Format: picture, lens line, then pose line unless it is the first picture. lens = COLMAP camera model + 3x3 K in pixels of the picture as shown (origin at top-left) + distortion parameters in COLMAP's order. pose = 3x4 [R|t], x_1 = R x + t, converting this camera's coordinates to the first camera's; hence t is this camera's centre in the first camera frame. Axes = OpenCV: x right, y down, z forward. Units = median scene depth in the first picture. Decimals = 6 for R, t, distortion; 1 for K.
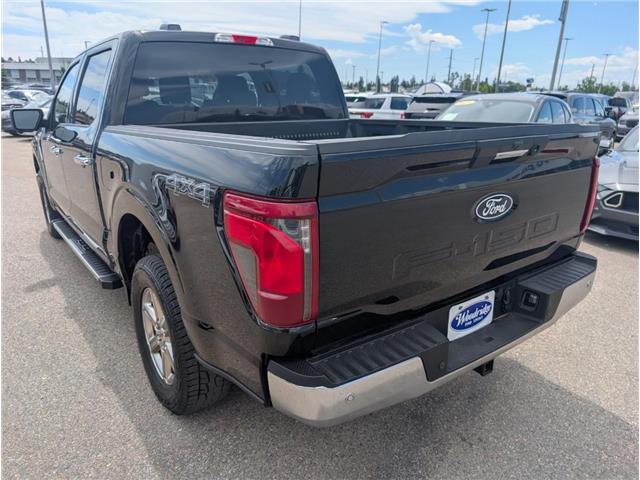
lens RADIAL K [[453.5, 0, 333.1], [0, 453.5, 243.0], [0, 0, 1]] dist [-0.006752, -0.000396]
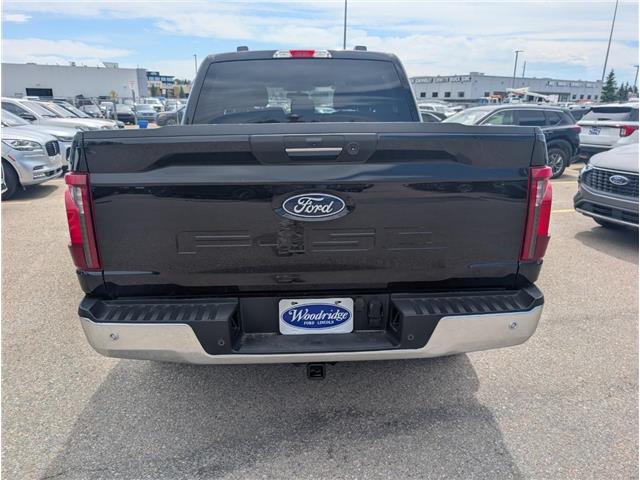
lens RADIAL K [[444.3, 0, 320.0], [0, 444.3, 240.0], [0, 0, 1]] dist [0.033002, -0.074819]
pose [[0.829842, 0.143953, -0.539110, 0.804738], [-0.158982, 0.987101, 0.018858, -0.023715], [0.534871, 0.070059, 0.842024, 0.175841]]
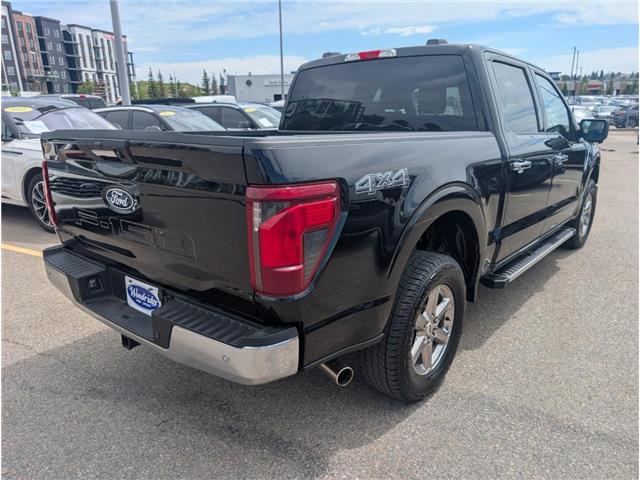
lens RADIAL K [[453.5, 0, 333.1], [0, 453.5, 243.0], [0, 0, 1]] dist [-0.006752, -0.000396]
pose [[0.255281, 0.255746, -0.932430, 1.442634], [-0.276908, 0.943325, 0.182923, -0.306456], [0.926366, 0.211500, 0.311631, 1.051743]]
